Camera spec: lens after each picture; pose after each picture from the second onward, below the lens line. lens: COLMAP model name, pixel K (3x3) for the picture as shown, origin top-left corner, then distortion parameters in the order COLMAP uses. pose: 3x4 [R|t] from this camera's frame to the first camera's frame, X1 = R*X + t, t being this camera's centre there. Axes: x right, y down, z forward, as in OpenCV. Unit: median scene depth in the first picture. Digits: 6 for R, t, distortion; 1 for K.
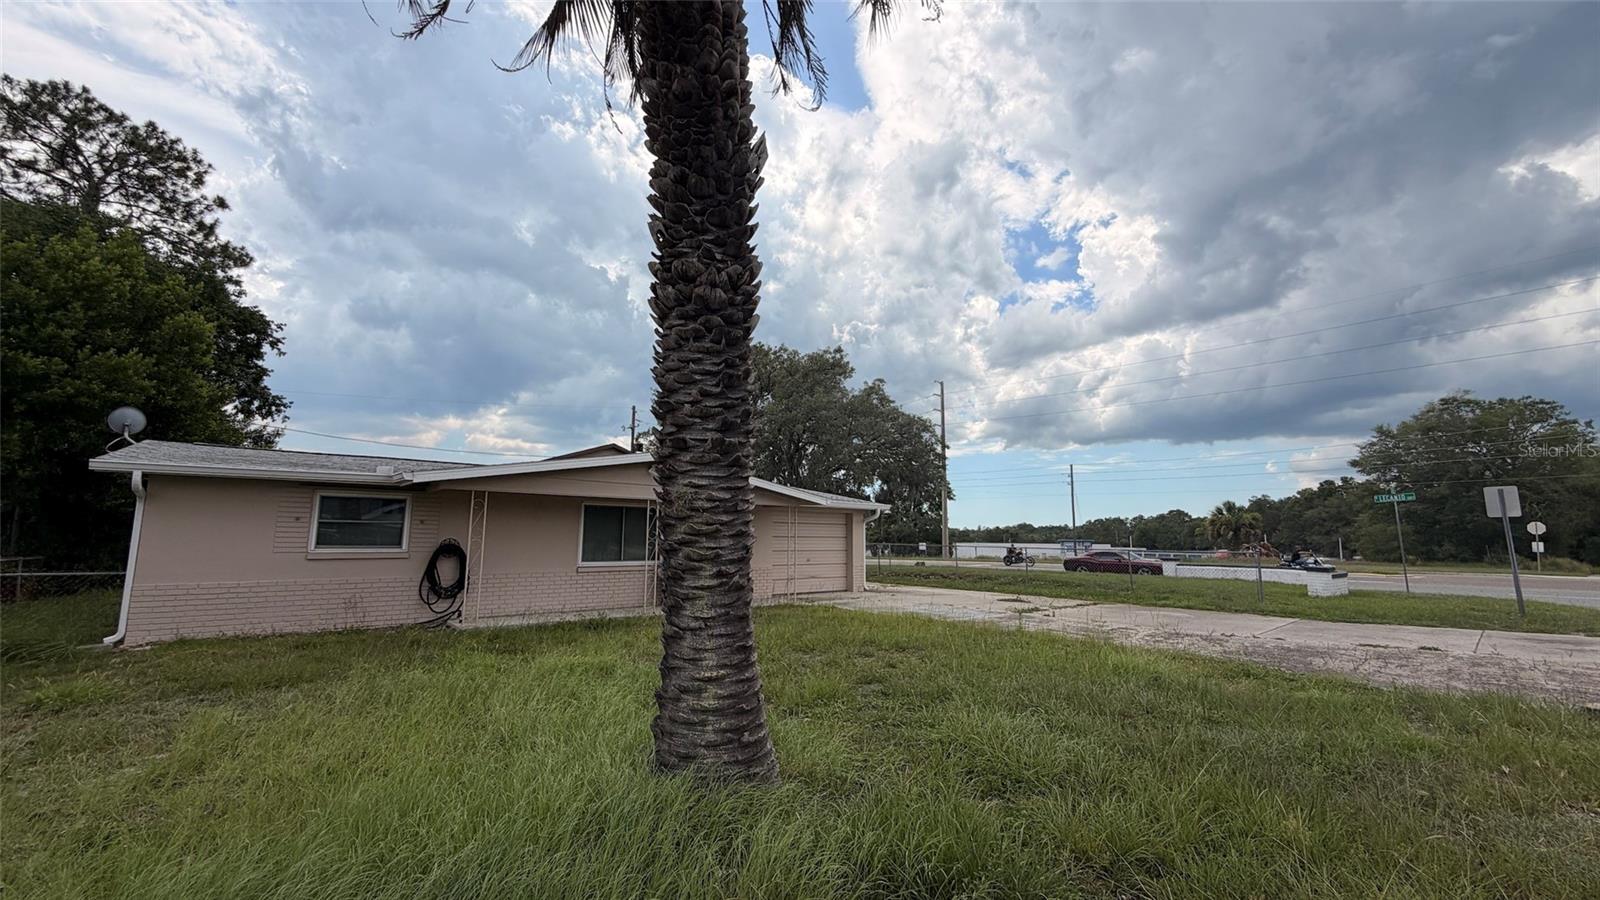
lens RADIAL K [[641.8, 0, 800.0], [0, 641.8, 450.0], [0, 0, 1]] dist [0.012471, -0.007699]
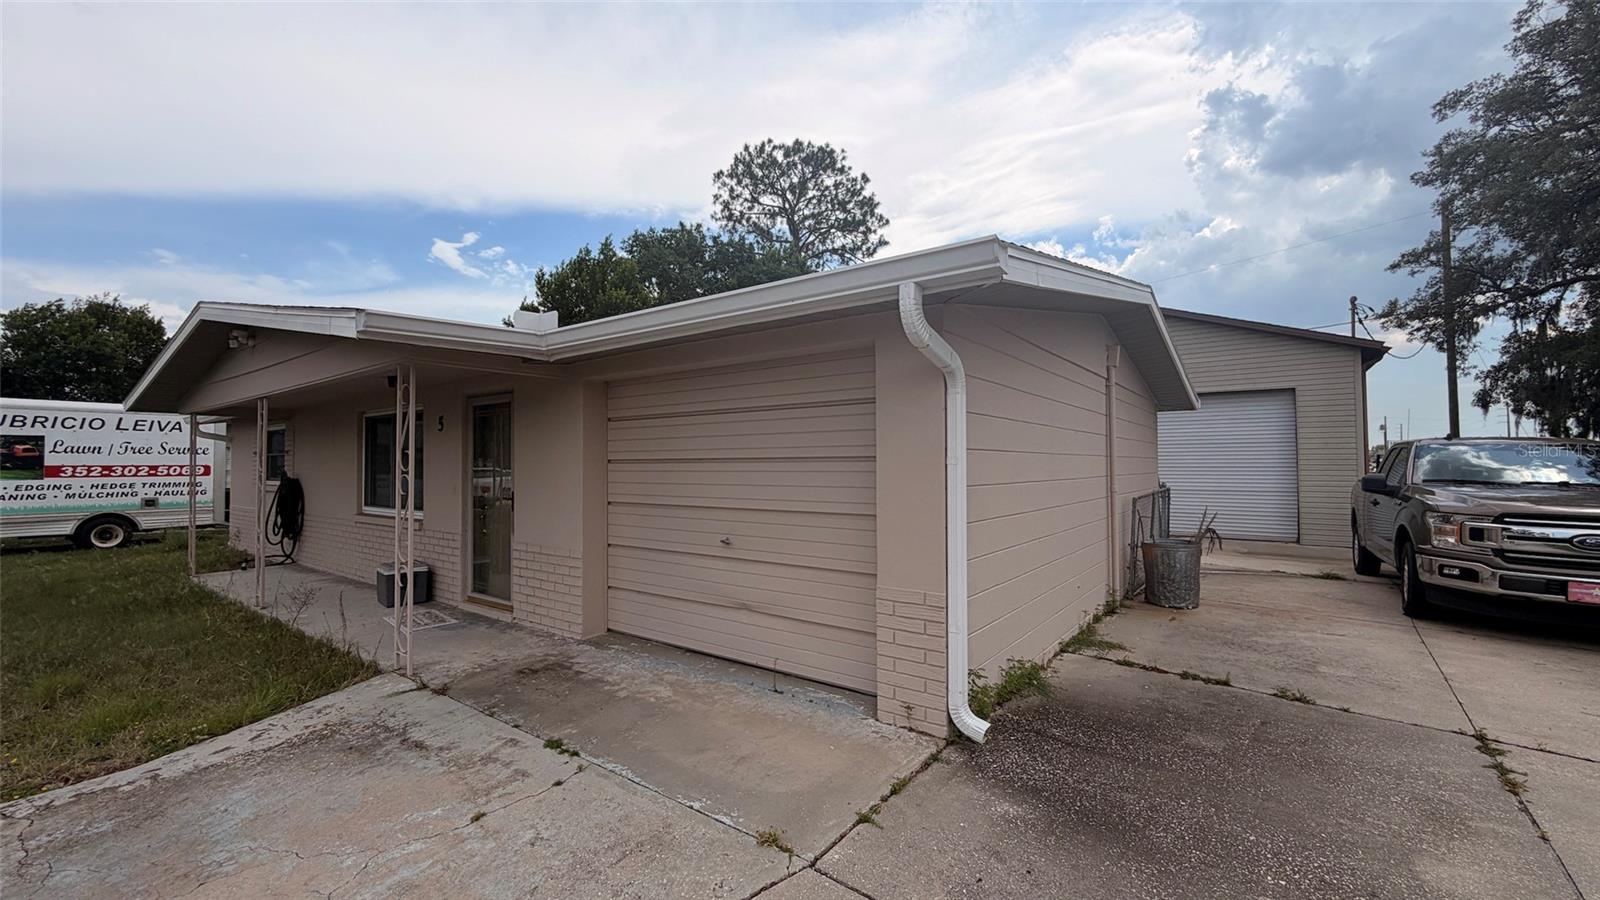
lens RADIAL K [[641.1, 0, 802.7], [0, 641.1, 453.6], [0, 0, 1]] dist [-0.000534, 0.000271]
pose [[0.220390, -0.028051, -0.975008, 0.300157], [0.138217, 0.990398, 0.002748, 0.146827], [0.965569, -0.135369, 0.222151, 1.045506]]
